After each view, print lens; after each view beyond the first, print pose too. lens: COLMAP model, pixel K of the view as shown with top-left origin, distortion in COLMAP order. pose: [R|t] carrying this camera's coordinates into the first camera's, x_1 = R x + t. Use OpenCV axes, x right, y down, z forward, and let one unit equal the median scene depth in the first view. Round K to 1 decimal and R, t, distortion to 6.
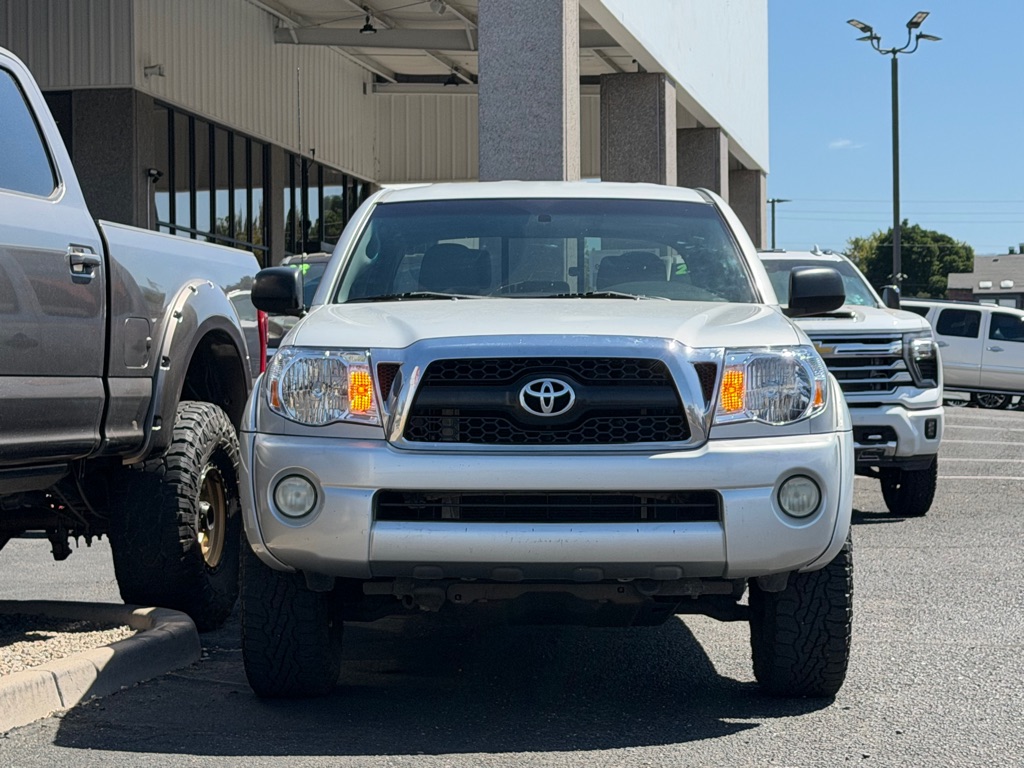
lens RADIAL K [[2319.0, 0, 530.7], [0, 2319.0, 403.7], [0, 0, 1]] dist [0.152174, 0.000000]
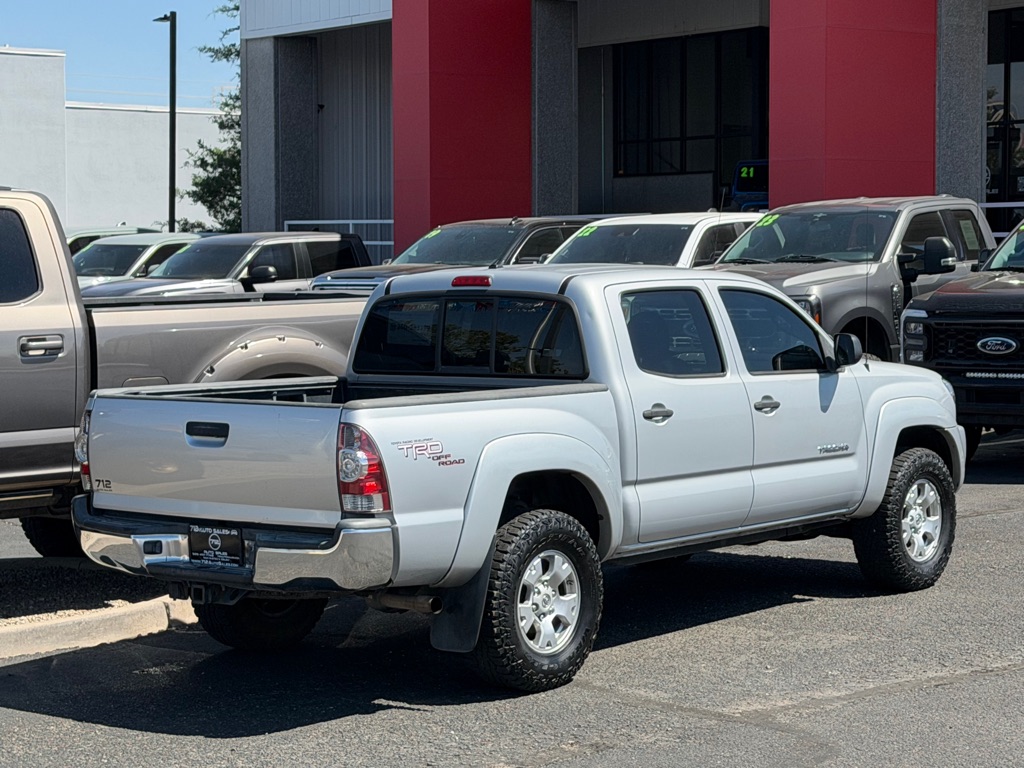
lens RADIAL K [[2319.0, 0, 511.8], [0, 2319.0, 375.3], [0, 0, 1]] dist [0.152174, 0.000000]
pose [[0.749170, 0.039118, -0.661222, 0.824956], [0.005840, 0.997826, 0.065649, -0.117500], [0.662353, -0.053044, 0.747312, 0.129986]]
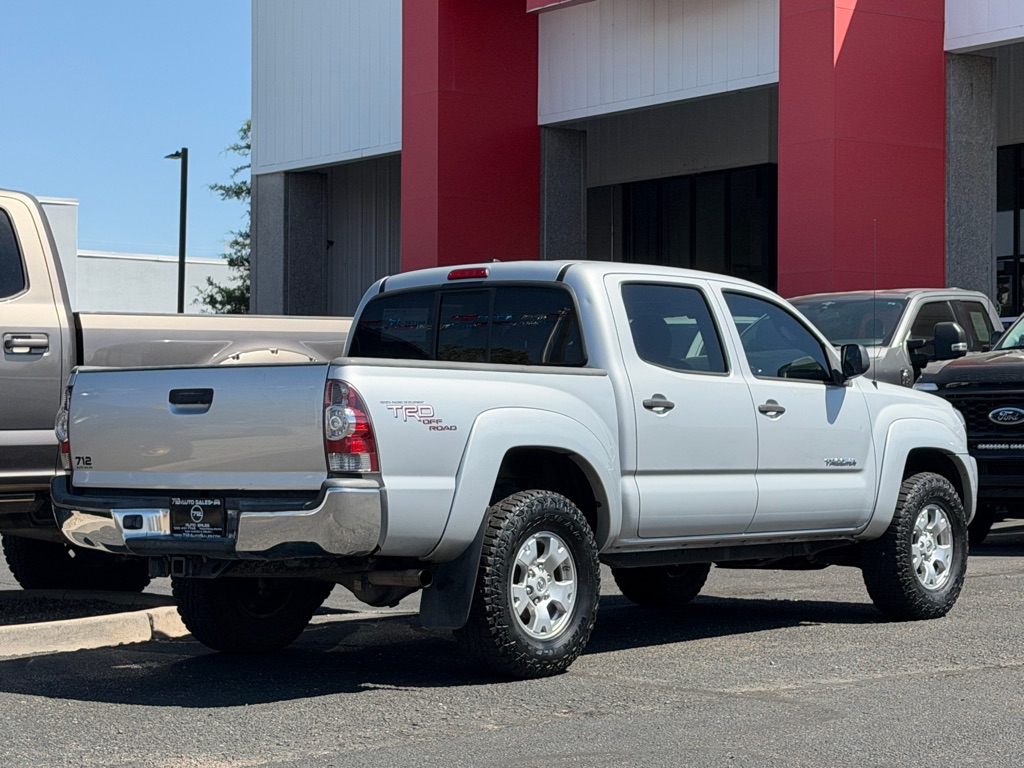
lens RADIAL K [[2319.0, 0, 514.4], [0, 2319.0, 390.2], [0, 0, 1]] dist [0.152174, 0.000000]
pose [[0.746437, -0.004680, -0.665440, 0.809447], [-0.001477, 0.999961, -0.008689, -0.020376], [0.665455, 0.007469, 0.746401, 0.158396]]
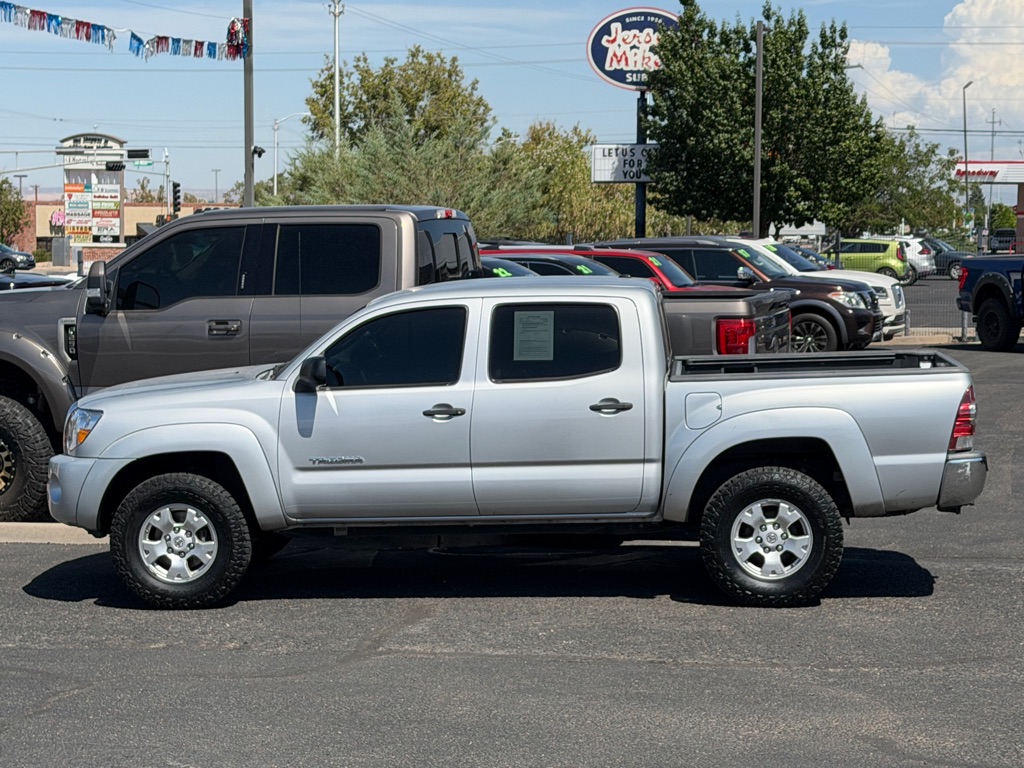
lens RADIAL K [[2319.0, 0, 513.4], [0, 2319.0, 384.8], [0, 0, 1]] dist [0.152174, 0.000000]
pose [[-0.081700, 0.081468, -0.993322, 1.459855], [0.006750, 0.996676, 0.081188, -0.145895], [0.996634, -0.000072, -0.081979, 1.120442]]
